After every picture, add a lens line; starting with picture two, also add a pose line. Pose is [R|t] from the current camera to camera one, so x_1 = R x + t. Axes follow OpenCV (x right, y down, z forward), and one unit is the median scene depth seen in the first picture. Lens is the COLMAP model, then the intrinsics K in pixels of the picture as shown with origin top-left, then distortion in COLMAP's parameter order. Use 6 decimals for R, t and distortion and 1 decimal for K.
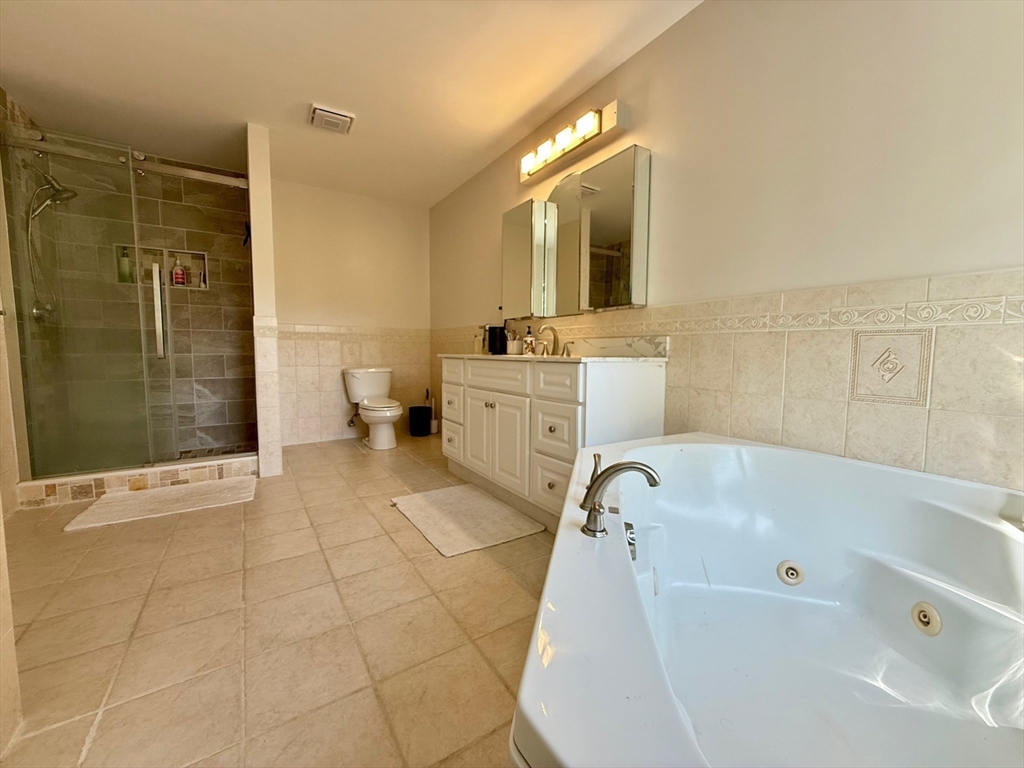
lens RADIAL K [[408.1, 0, 510.5], [0, 408.1, 381.9], [0, 0, 1]] dist [-0.002935, -0.000329]
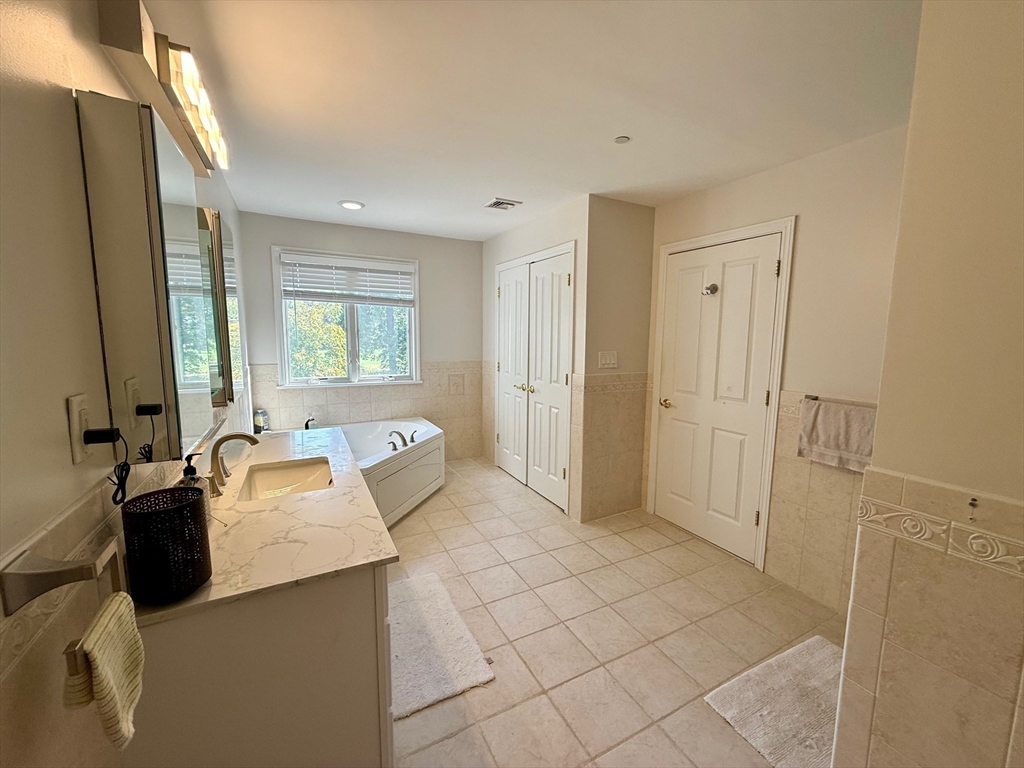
lens RADIAL K [[408.1, 0, 511.0], [0, 408.1, 381.6], [0, 0, 1]] dist [-0.002935, -0.000329]
pose [[-0.996595, -0.024031, 0.078878, -0.606687], [-0.007499, 0.979039, 0.203534, -0.577428], [-0.082115, 0.202249, -0.975885, 2.621251]]
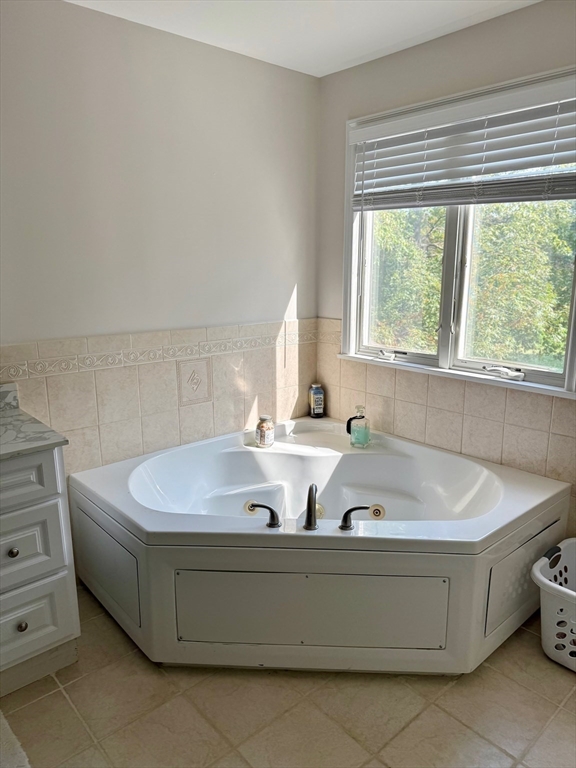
lens RADIAL K [[542.7, 0, 287.0], [0, 542.7, 381.0], [0, 0, 1]] dist [0.003883, -0.000439]
pose [[-0.162379, -0.206416, 0.964897, -1.013901], [0.086065, 0.971185, 0.222245, -0.415945], [-0.982968, 0.119131, -0.139935, 0.821799]]
